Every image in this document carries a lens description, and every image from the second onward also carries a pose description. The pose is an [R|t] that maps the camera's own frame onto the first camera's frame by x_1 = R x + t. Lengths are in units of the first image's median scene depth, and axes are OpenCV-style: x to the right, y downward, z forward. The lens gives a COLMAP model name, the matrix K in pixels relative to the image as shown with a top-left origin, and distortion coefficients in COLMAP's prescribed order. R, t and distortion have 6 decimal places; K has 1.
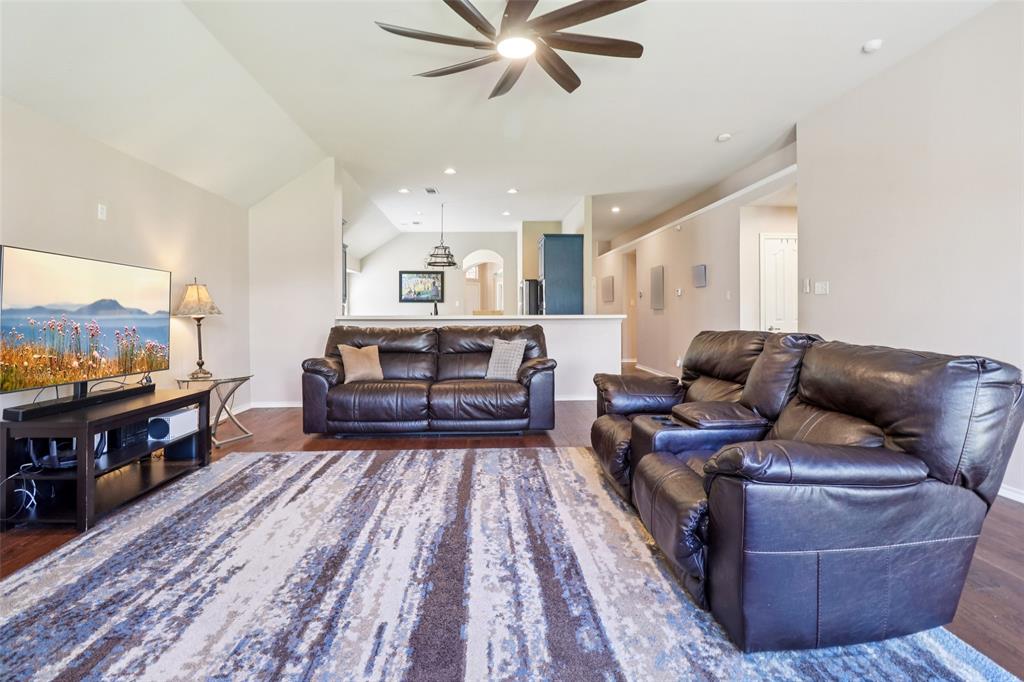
lens RADIAL K [[478.6, 0, 504.3], [0, 478.6, 314.0], [0, 0, 1]] dist [-0.009288, -0.006406]
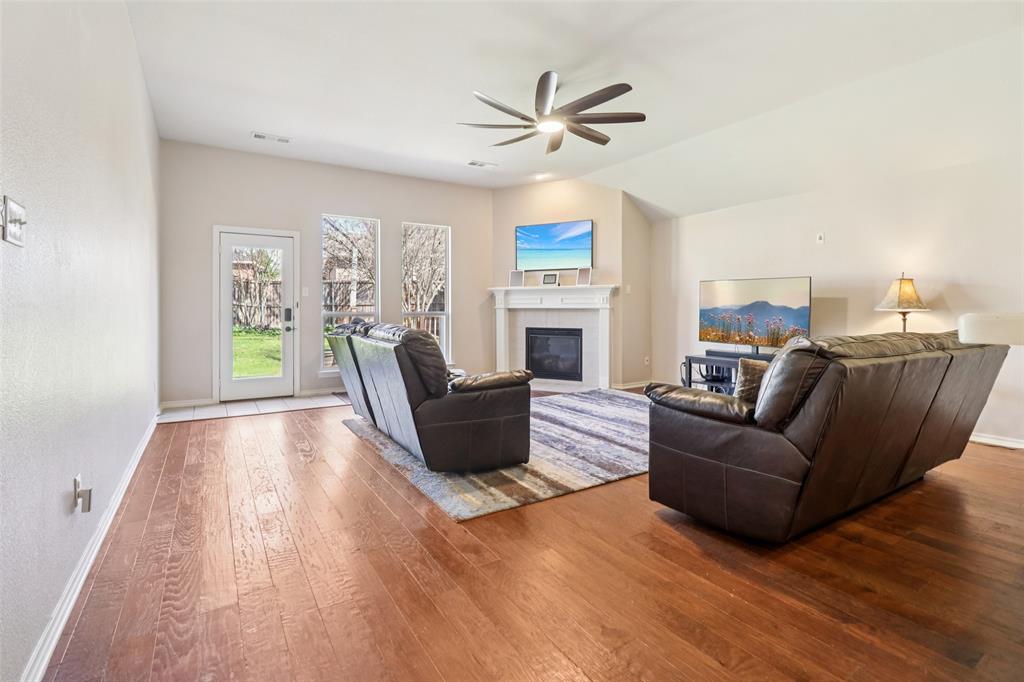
lens RADIAL K [[478.6, 0, 514.8], [0, 478.6, 327.3], [0, 0, 1]] dist [-0.009288, -0.006406]
pose [[-0.880371, 0.015029, -0.474048, 0.866649], [0.001350, 0.999573, 0.029182, 0.015161], [0.474284, 0.025051, -0.880015, 2.386283]]
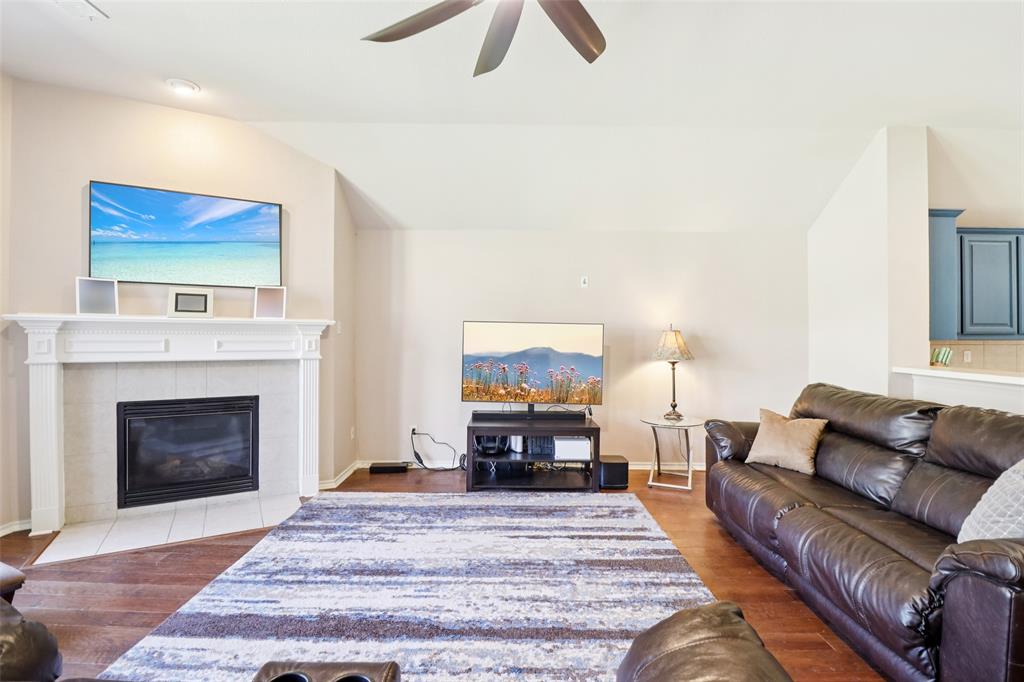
lens RADIAL K [[478.6, 0, 513.8], [0, 478.6, 336.2], [0, 0, 1]] dist [-0.009288, -0.006406]
pose [[-0.053852, 0.004742, -0.998538, 0.703031], [-0.000915, 0.999988, 0.004798, -0.086516], [0.998549, 0.001172, -0.053847, 1.130885]]
